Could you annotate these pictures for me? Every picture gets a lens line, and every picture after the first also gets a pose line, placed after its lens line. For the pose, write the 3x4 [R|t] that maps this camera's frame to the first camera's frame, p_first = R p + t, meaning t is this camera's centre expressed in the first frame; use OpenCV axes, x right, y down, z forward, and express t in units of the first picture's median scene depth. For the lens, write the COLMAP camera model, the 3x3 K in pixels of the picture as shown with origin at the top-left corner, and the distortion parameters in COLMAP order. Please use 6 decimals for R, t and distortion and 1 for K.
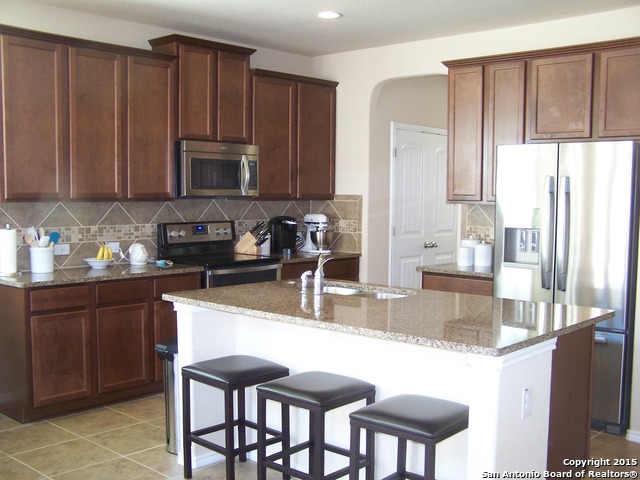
lens RADIAL K [[739.2, 0, 319.1], [0, 739.2, 259.1], [0, 0, 1]] dist [-0.190487, 0.356078]
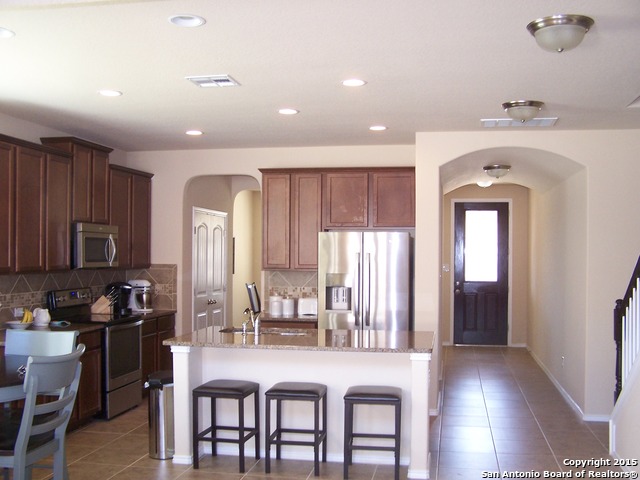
lens RADIAL K [[739.2, 0, 319.1], [0, 739.2, 259.1], [0, 0, 1]] dist [-0.190487, 0.356078]
pose [[0.845747, -0.007702, 0.533529, -0.480549], [0.049266, 0.996752, -0.063708, -0.003315], [-0.531305, 0.080166, 0.843379, -0.233622]]
